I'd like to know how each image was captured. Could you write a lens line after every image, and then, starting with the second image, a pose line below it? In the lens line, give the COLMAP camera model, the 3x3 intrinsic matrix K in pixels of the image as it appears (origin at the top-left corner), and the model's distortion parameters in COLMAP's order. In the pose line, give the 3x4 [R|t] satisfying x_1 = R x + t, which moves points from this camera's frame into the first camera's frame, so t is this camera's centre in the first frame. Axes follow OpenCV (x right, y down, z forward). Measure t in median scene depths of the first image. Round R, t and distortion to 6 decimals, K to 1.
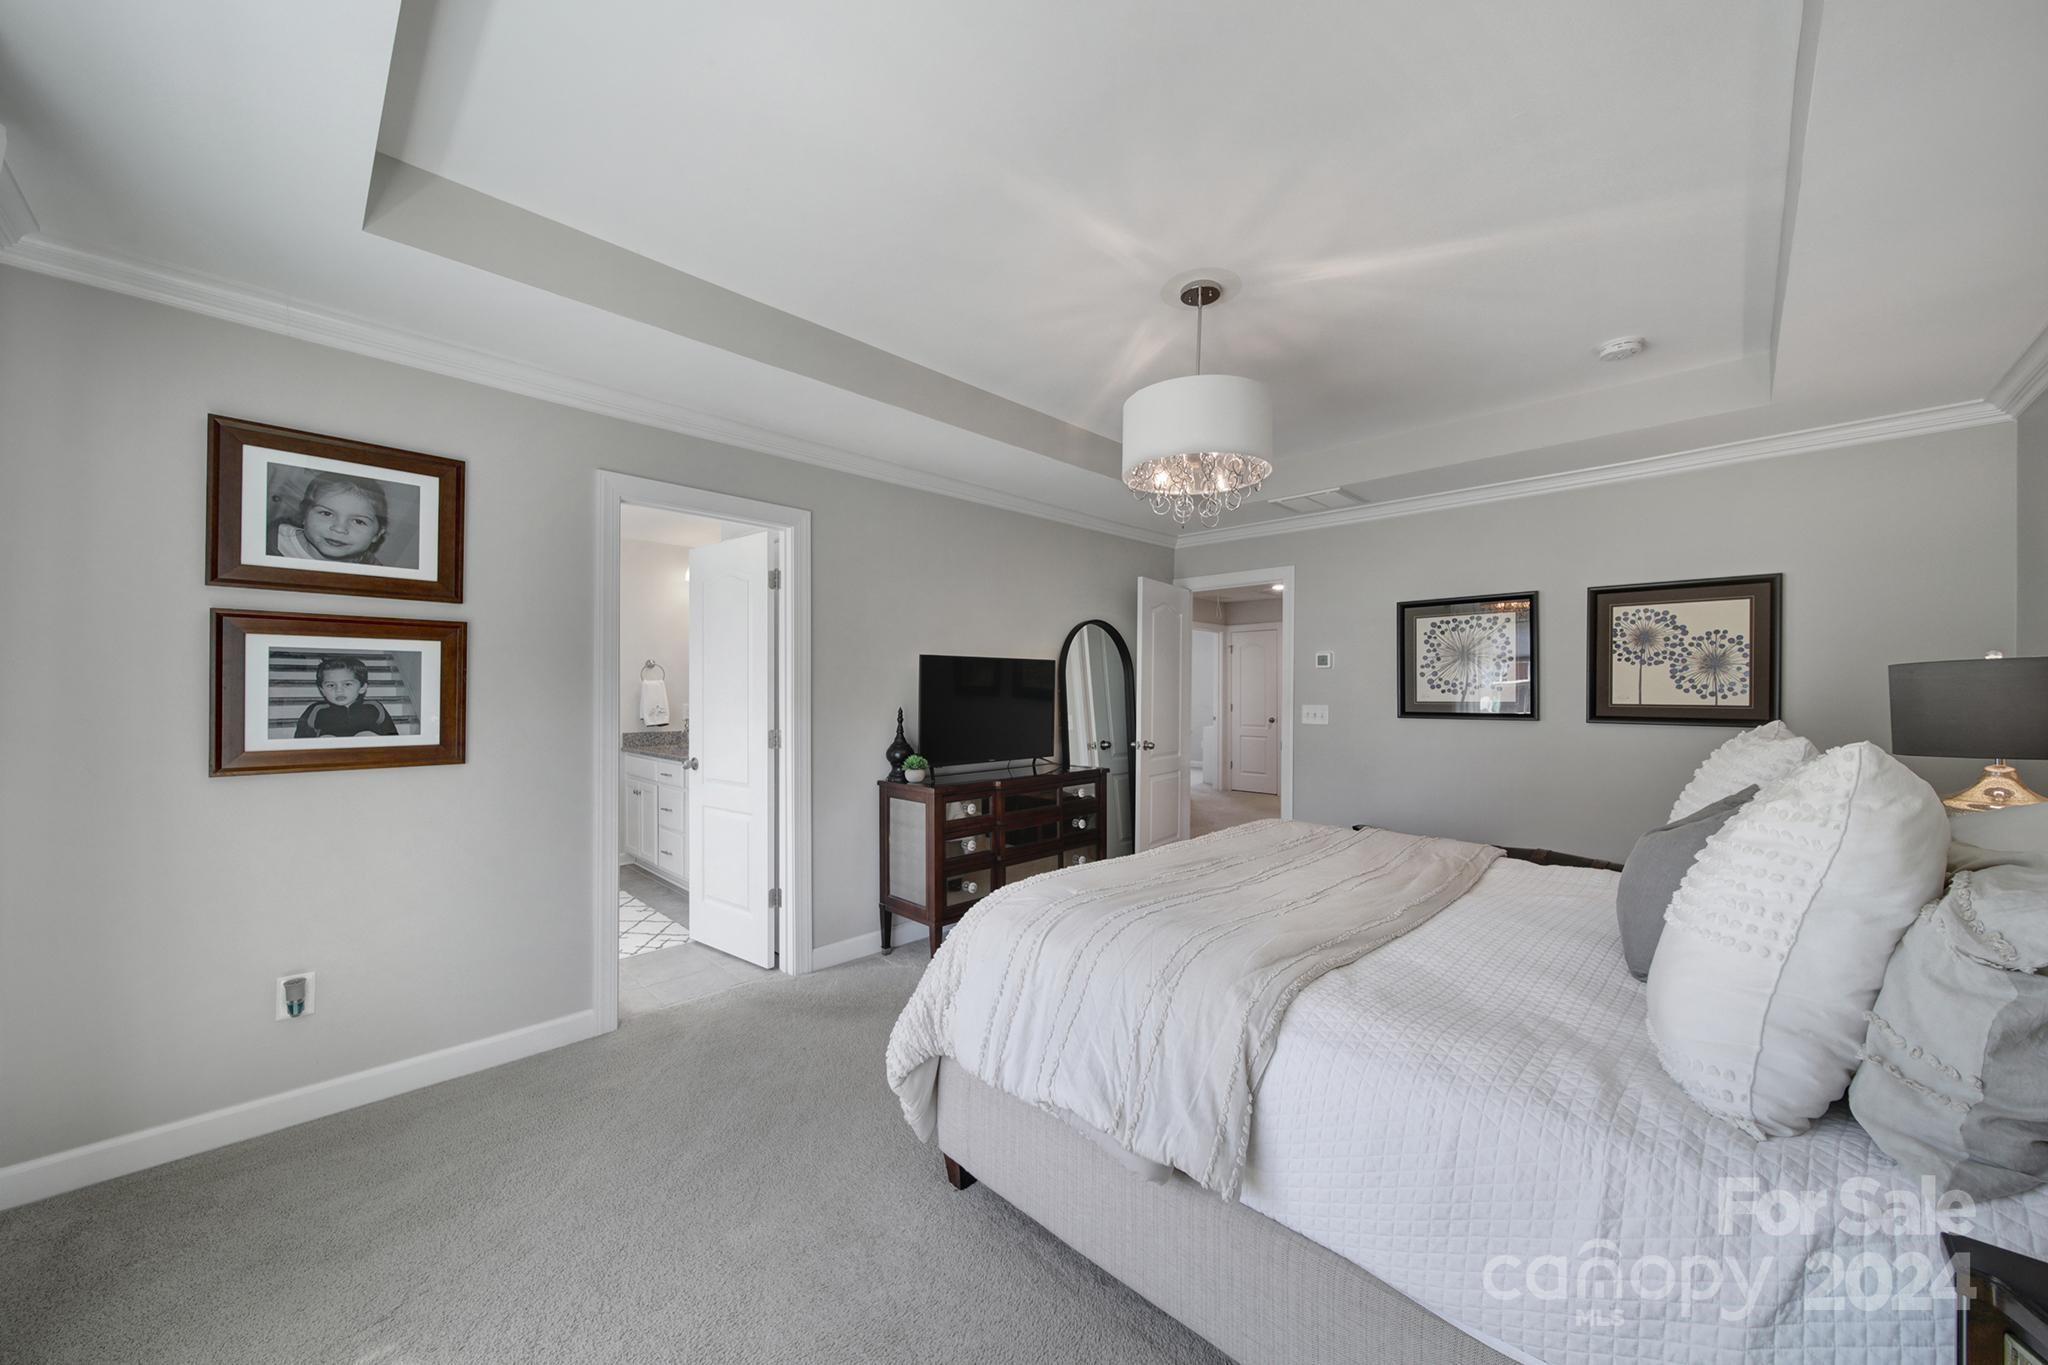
lens RADIAL K [[725.8, 0, 1019.0], [0, 725.8, 689.9], [0, 0, 1]] dist [0.002321, -0.000223]
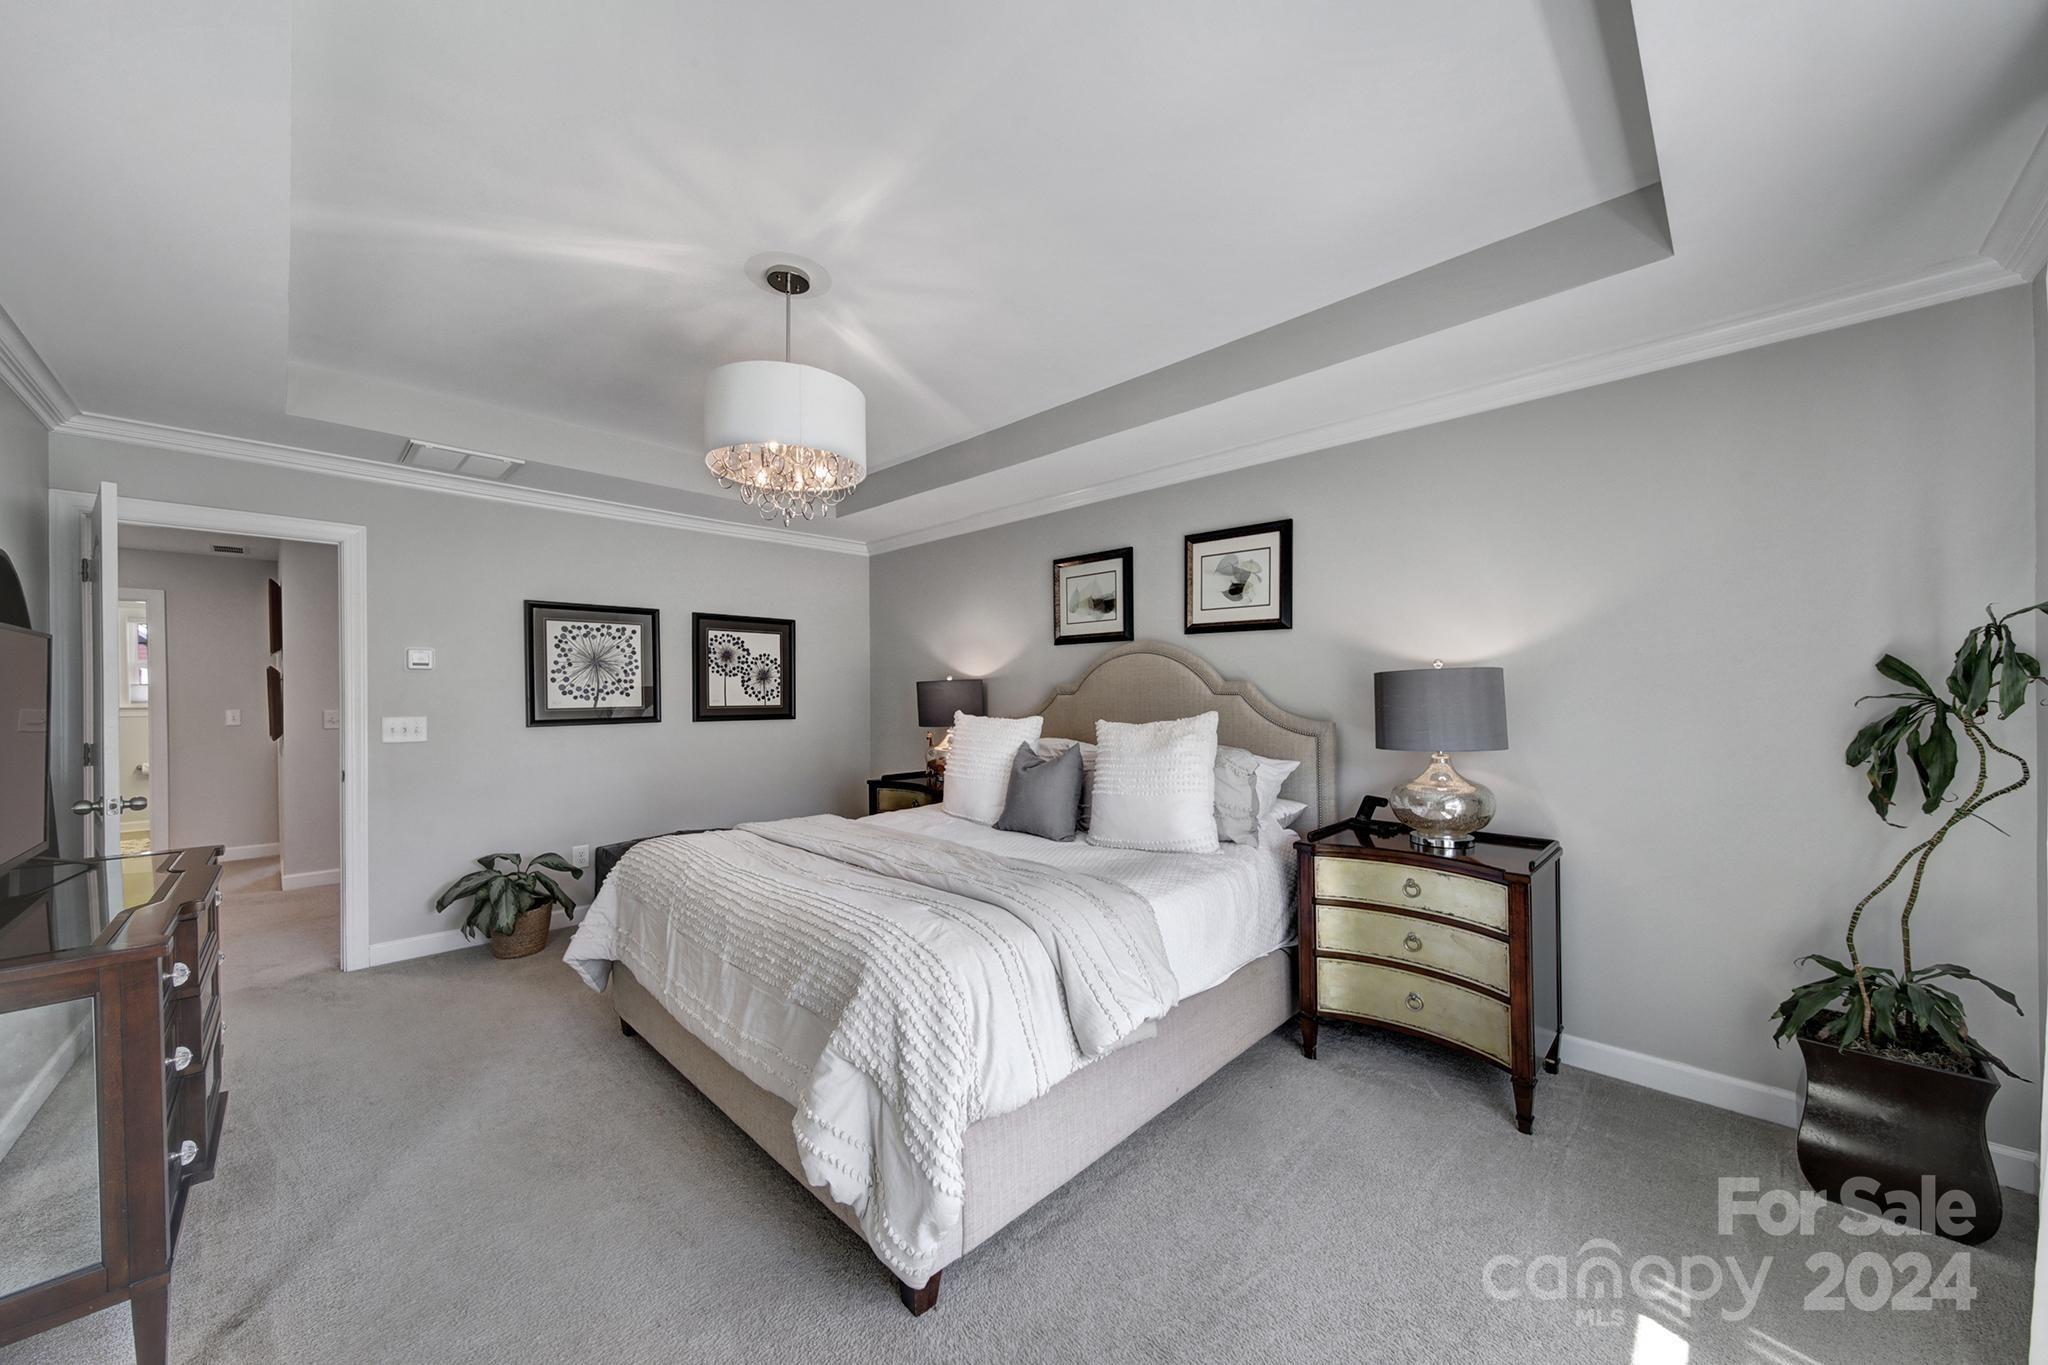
lens RADIAL K [[725.8, 0, 1023.2], [0, 725.8, 689.0], [0, 0, 1]] dist [0.002321, -0.000223]
pose [[0.010625, 0.004522, 0.999933, -0.401505], [0.005951, 0.999972, -0.004585, -0.001572], [-0.999926, 0.005999, 0.010597, 0.392721]]
